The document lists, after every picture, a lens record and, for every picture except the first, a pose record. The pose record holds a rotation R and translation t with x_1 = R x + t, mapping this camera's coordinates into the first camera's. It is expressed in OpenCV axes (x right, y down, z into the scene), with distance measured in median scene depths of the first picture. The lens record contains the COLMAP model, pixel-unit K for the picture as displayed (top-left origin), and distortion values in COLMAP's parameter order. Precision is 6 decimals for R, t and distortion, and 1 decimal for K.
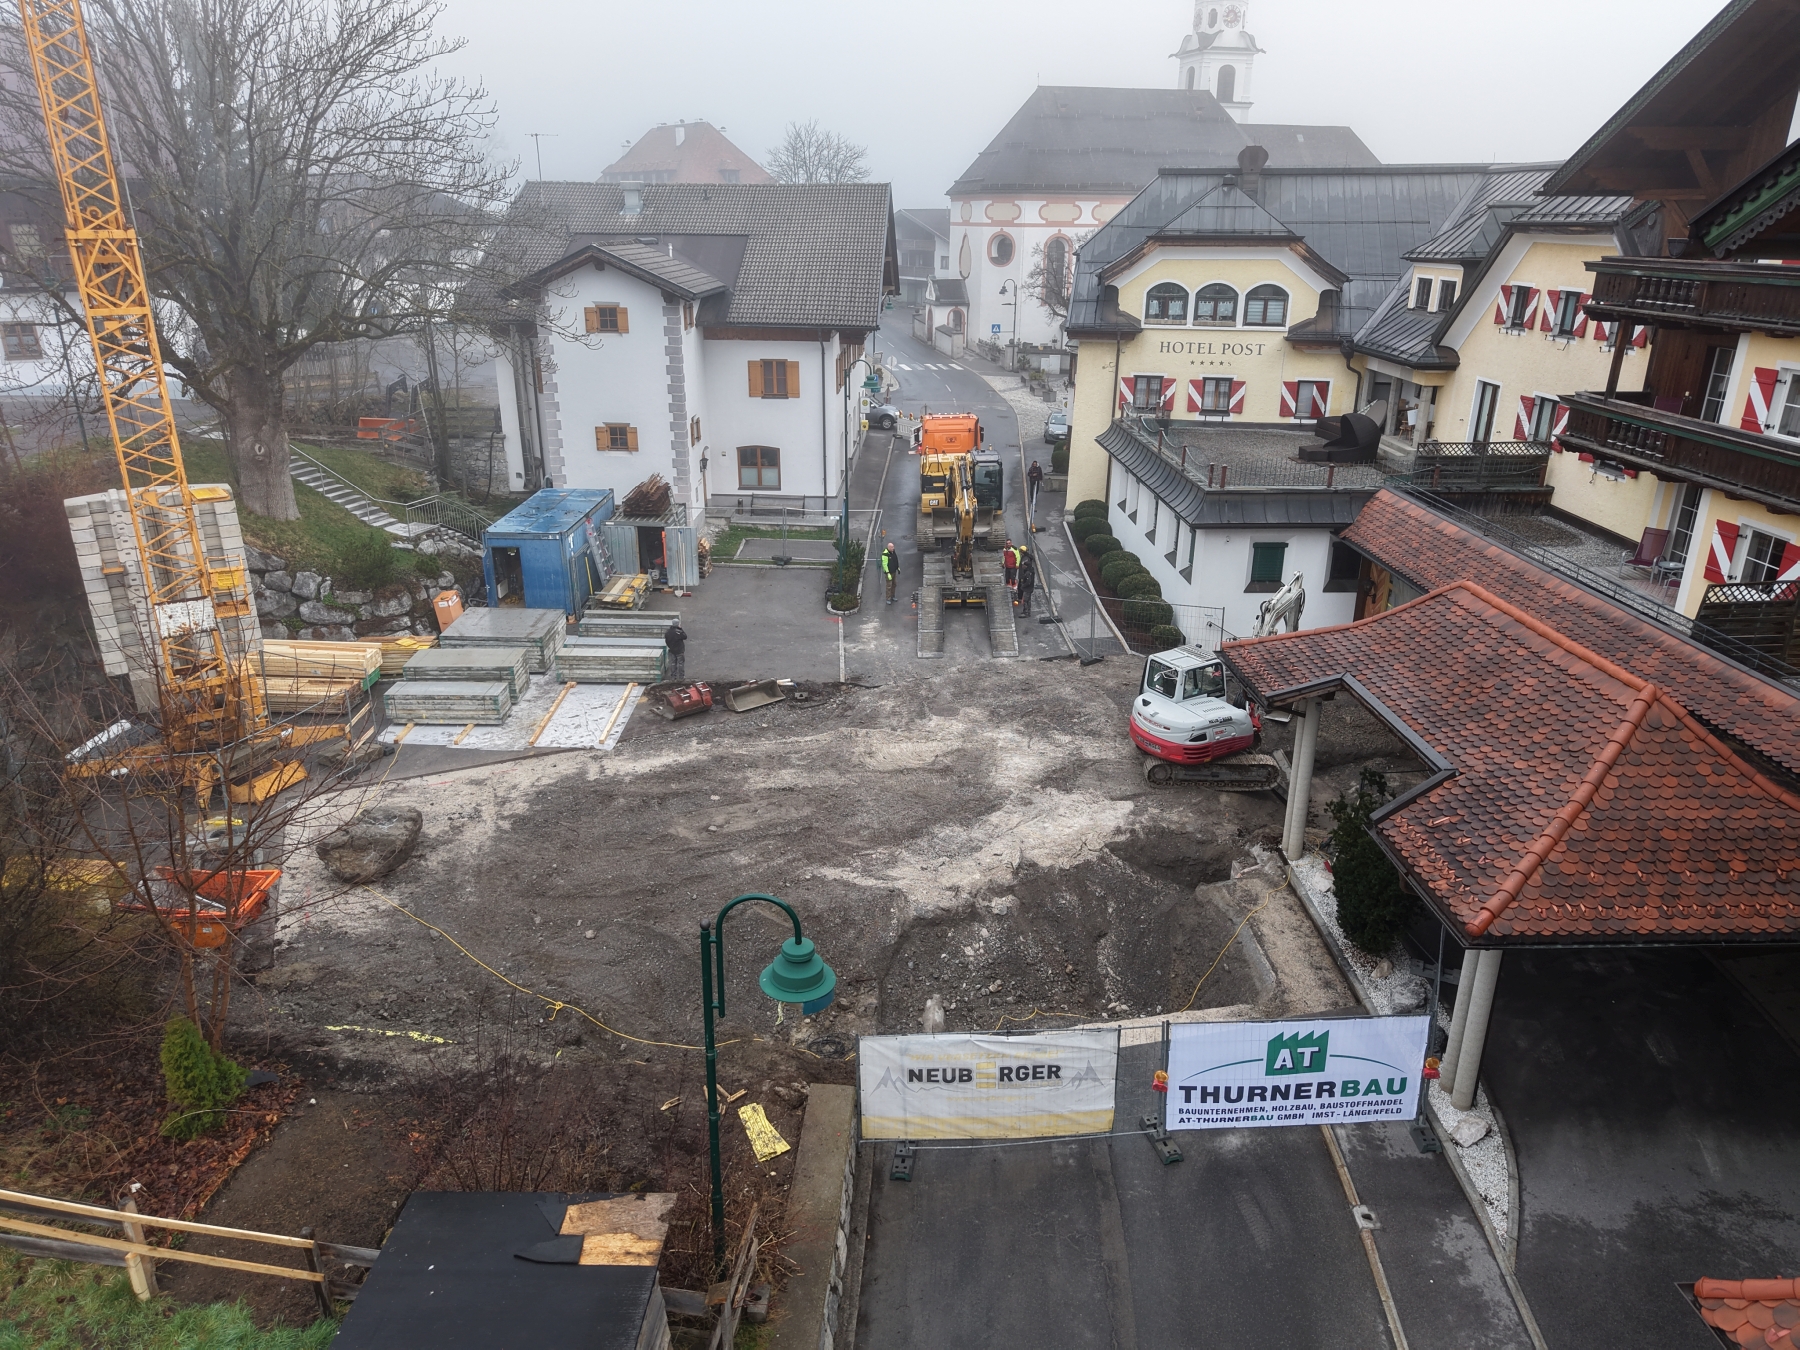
lens RADIAL K [[1208.9, 0, 897.4], [0, 1208.9, 666.1], [0, 0, 1]] dist [0.007760, -0.003039]
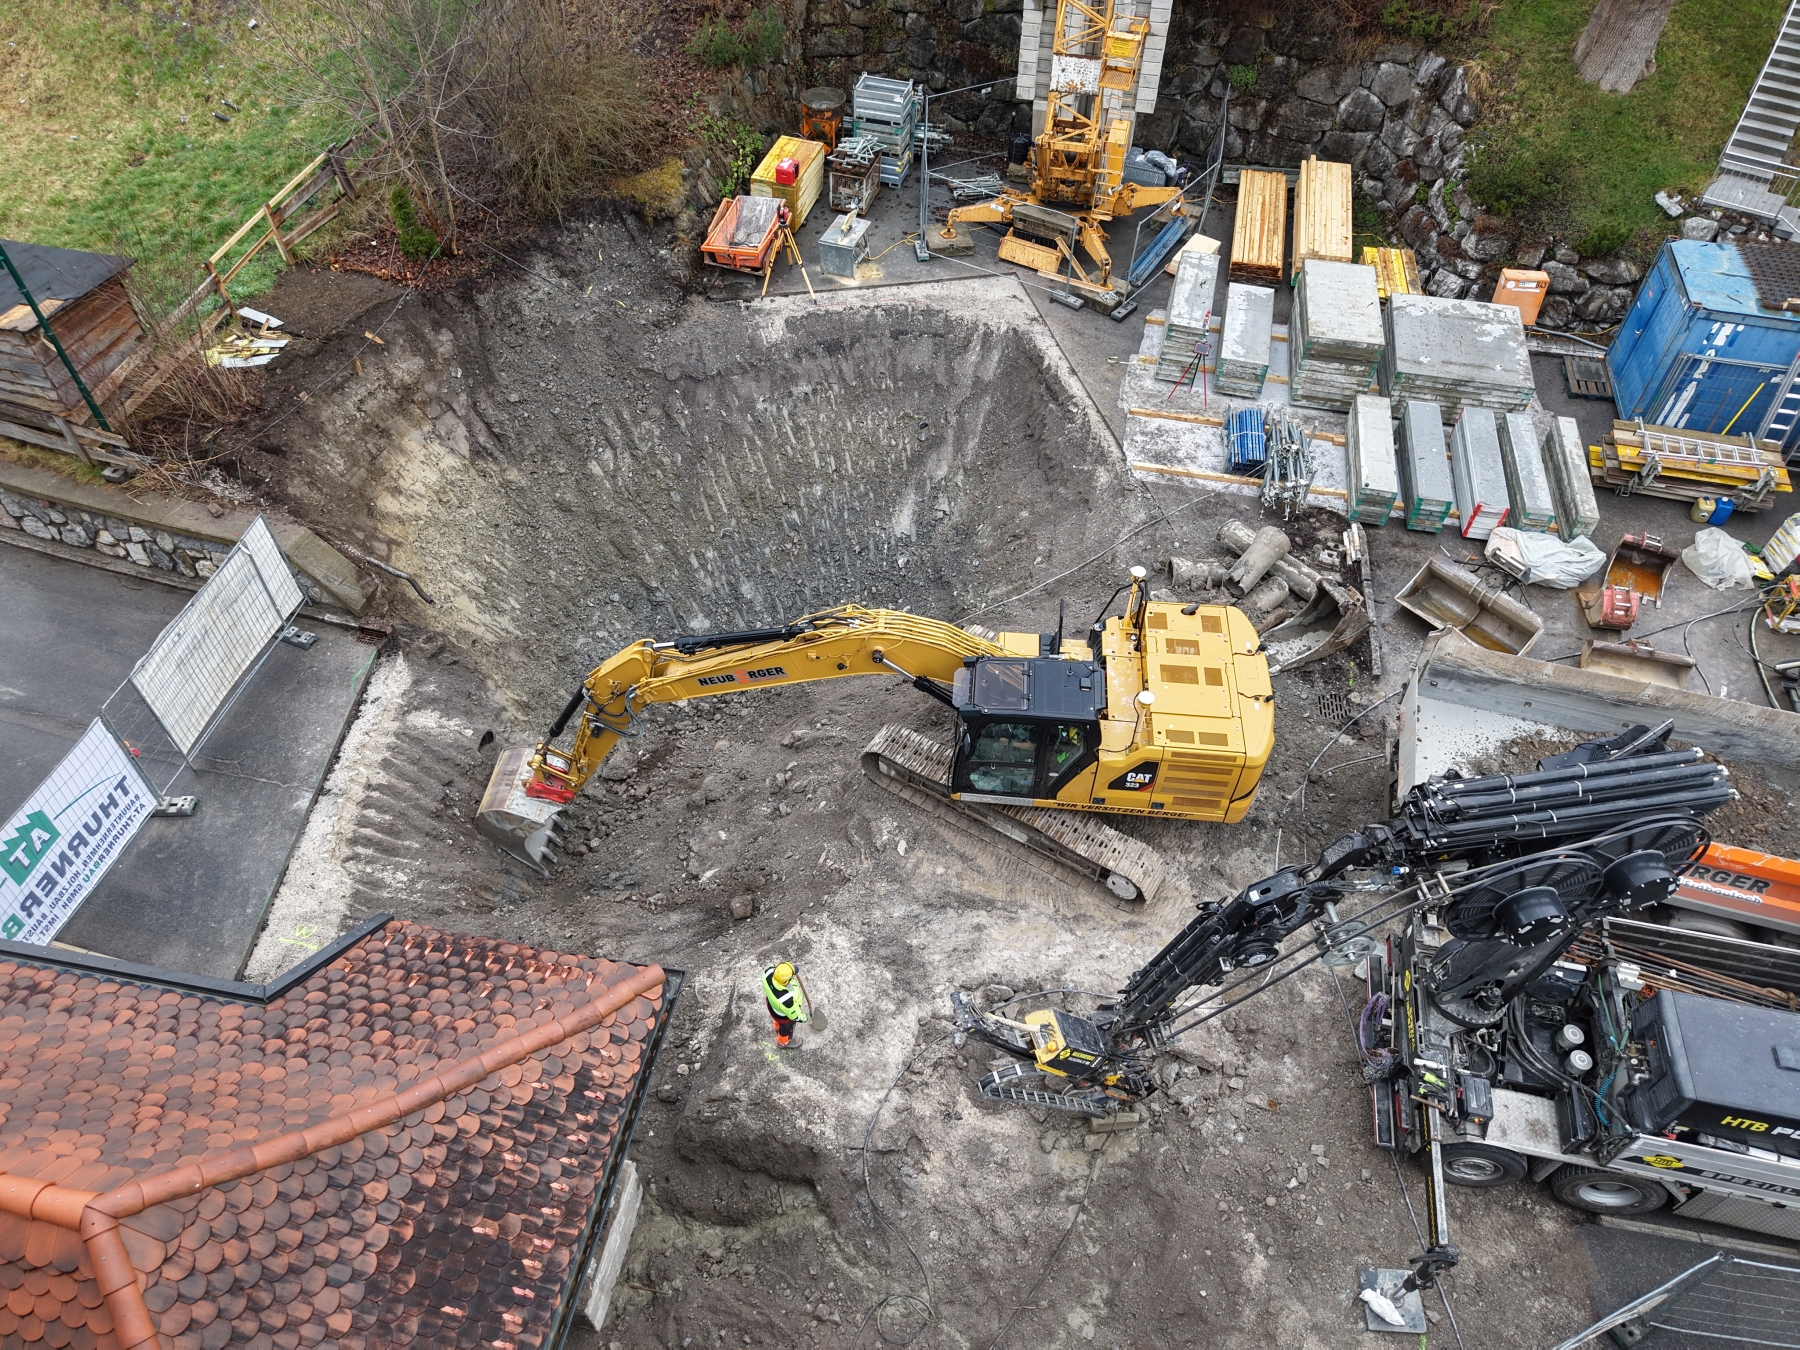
lens RADIAL K [[1170.7, 0, 890.2], [0, 1170.7, 710.5], [0, 0, 1]] dist [0.003813, -0.022260]
pose [[-0.224646, 0.740855, -0.632983, 0.317932], [-0.347122, 0.546131, 0.762396, -0.306395], [0.910517, 0.390992, 0.134481, 0.681444]]
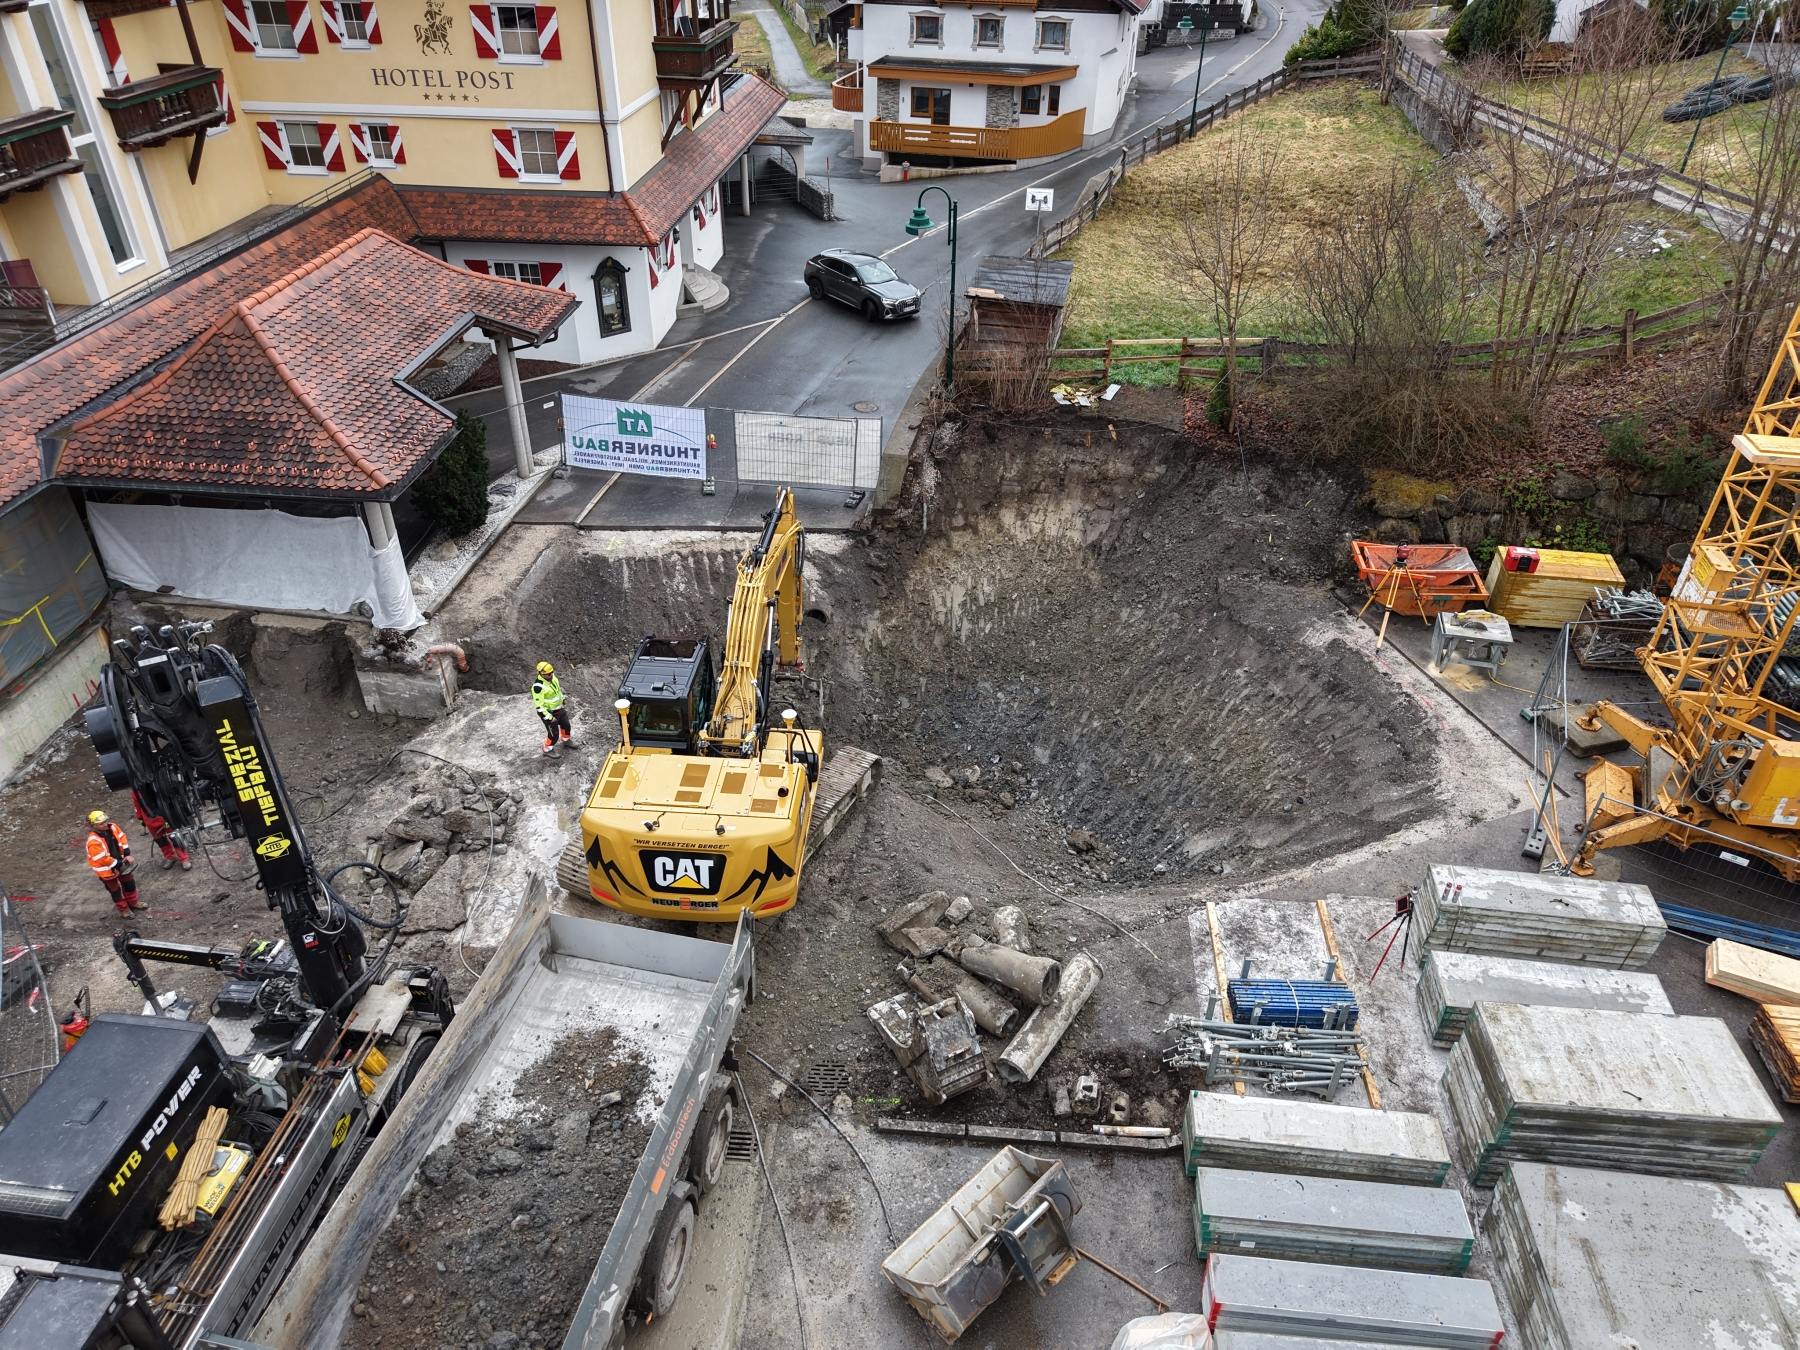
lens RADIAL K [[1206.3, 0, 897.1], [0, 1206.3, 668.5], [0, 0, 1]] dist [0.018688, -0.016805]
pose [[-0.991637, -0.092330, 0.090170, -0.112033], [0.019067, 0.586210, 0.809935, -0.416677], [-0.127640, 0.804881, -0.579547, 1.064644]]
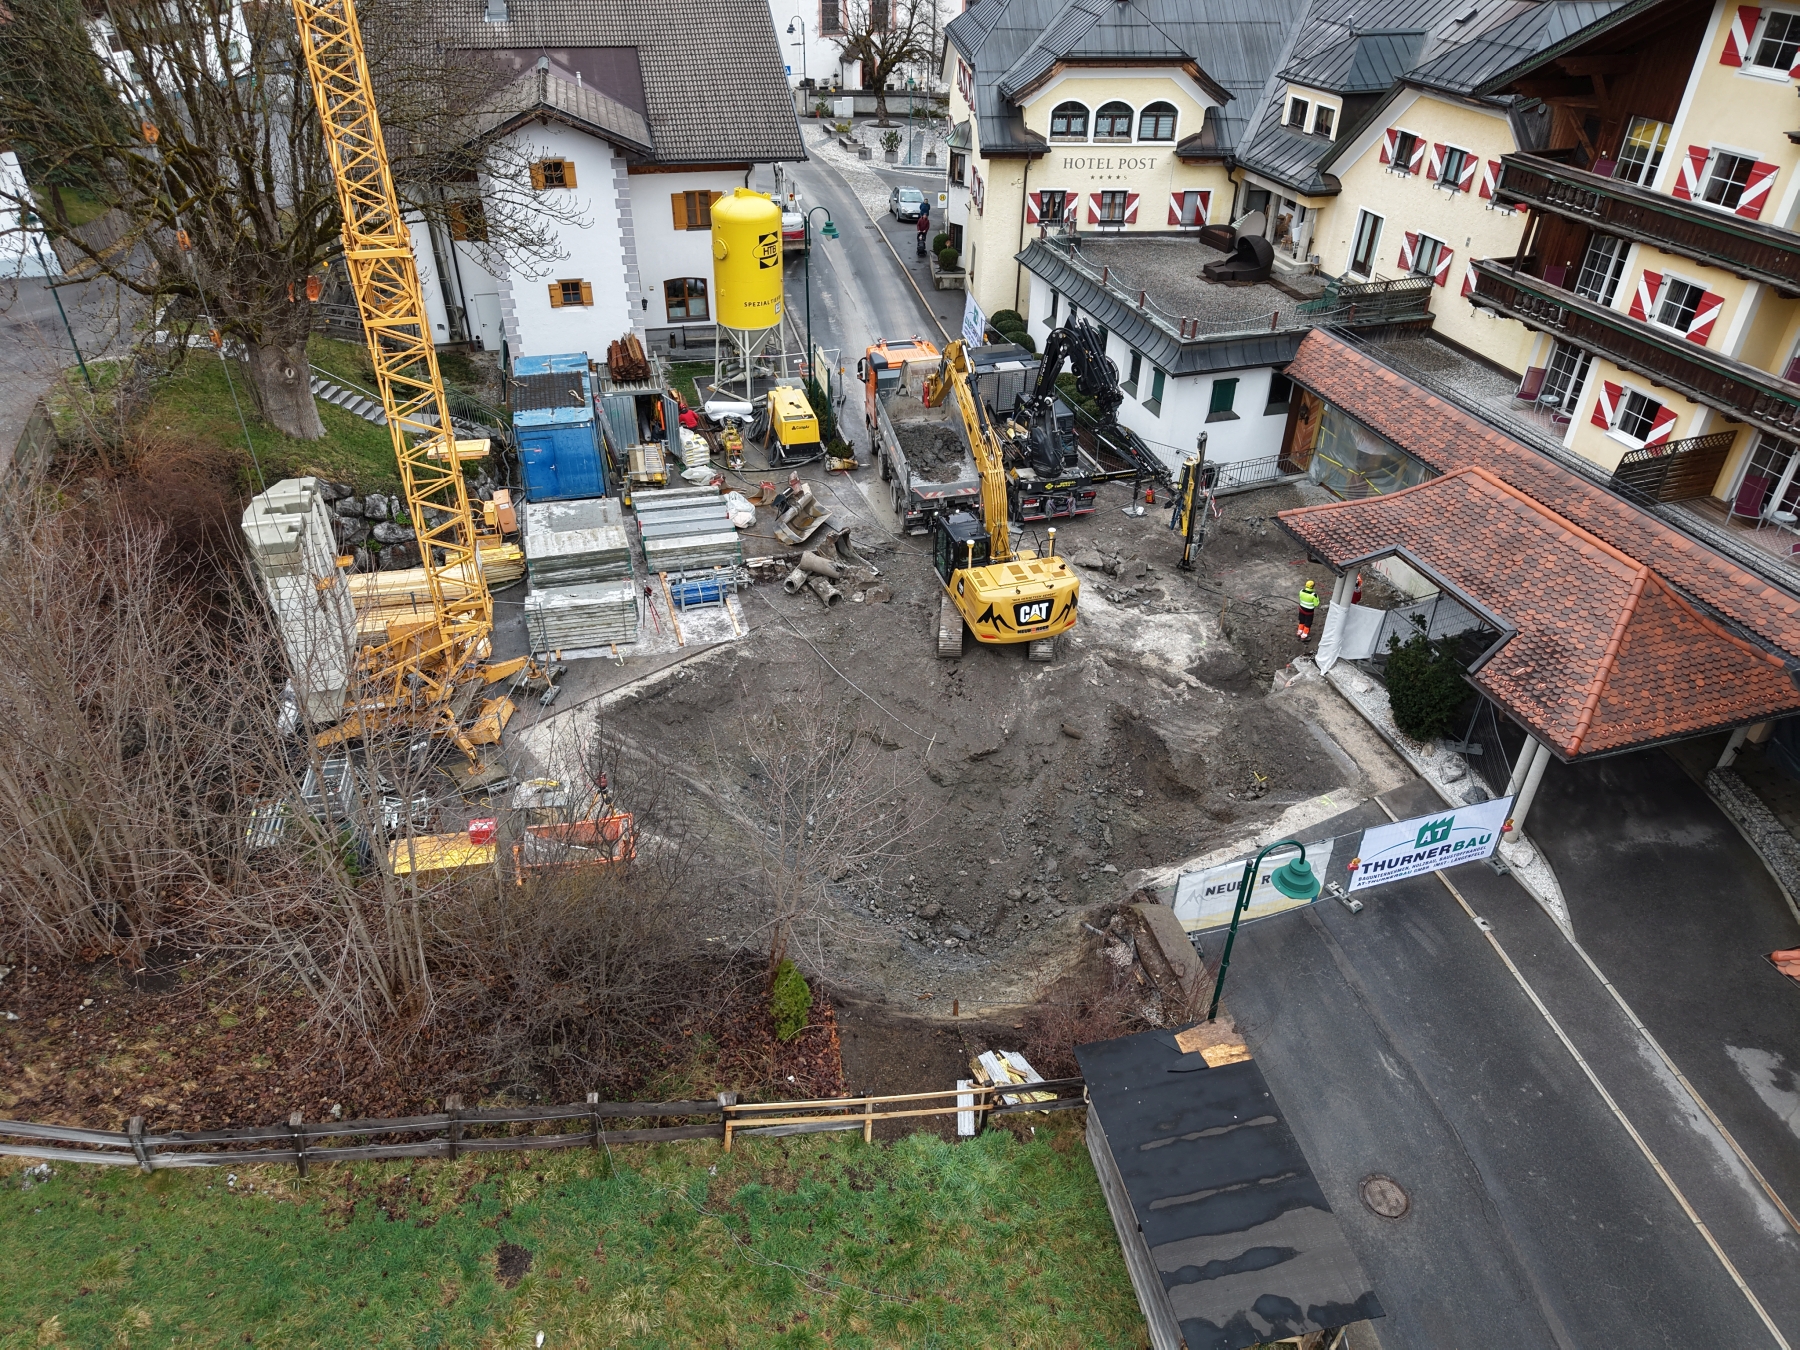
lens RADIAL K [[1208.9, 0, 897.4], [0, 1208.9, 666.1], [0, 0, 1]] dist [0.007760, -0.003039]
pose [[0.964934, -0.144090, 0.219410, -0.296094], [0.086150, 0.963410, 0.253810, -0.154498], [-0.247953, -0.226008, 0.942040, -0.105873]]
